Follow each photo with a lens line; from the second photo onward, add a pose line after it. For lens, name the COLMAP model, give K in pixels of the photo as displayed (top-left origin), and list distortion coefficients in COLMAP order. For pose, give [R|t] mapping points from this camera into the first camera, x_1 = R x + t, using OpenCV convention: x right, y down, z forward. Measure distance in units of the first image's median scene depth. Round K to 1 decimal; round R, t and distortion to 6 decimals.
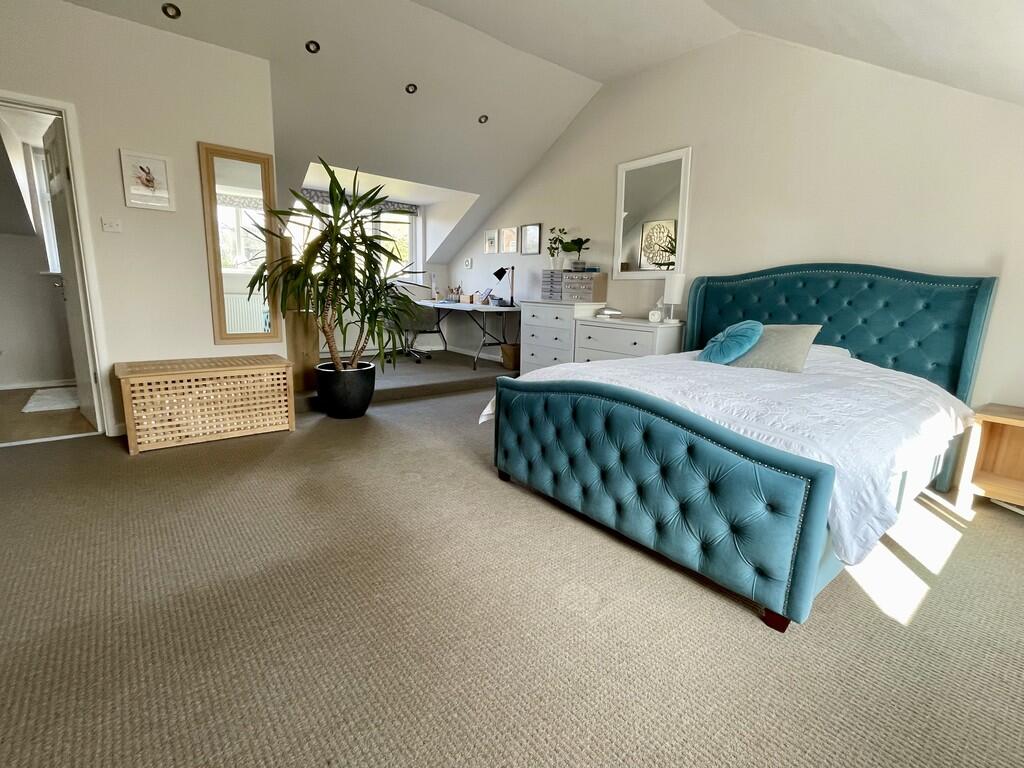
lens RADIAL K [[476.1, 0, 512.0], [0, 476.1, 384.0], [0, 0, 1]] dist [-0.002616, -0.000273]
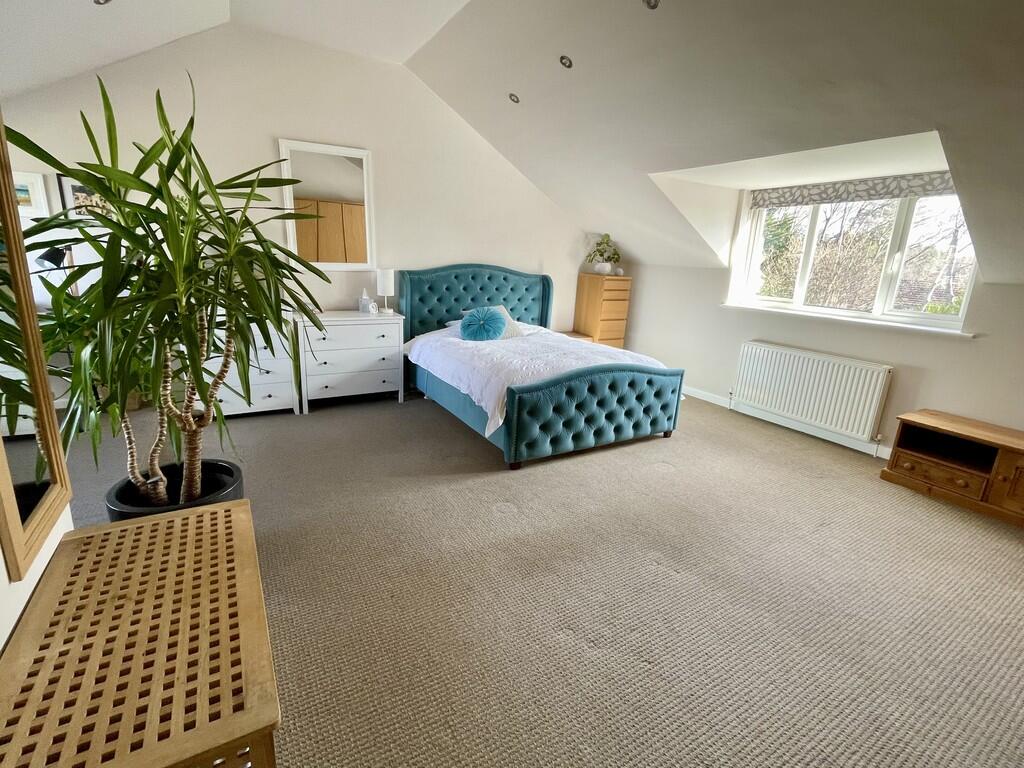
lens RADIAL K [[476.1, 0, 512.0], [0, 476.1, 384.0], [0, 0, 1]] dist [-0.002616, -0.000273]
pose [[0.143631, -0.279696, 0.949284, -1.297573], [0.155245, 0.953722, 0.257514, -0.370612], [-0.977379, 0.110385, 0.180405, 0.924416]]
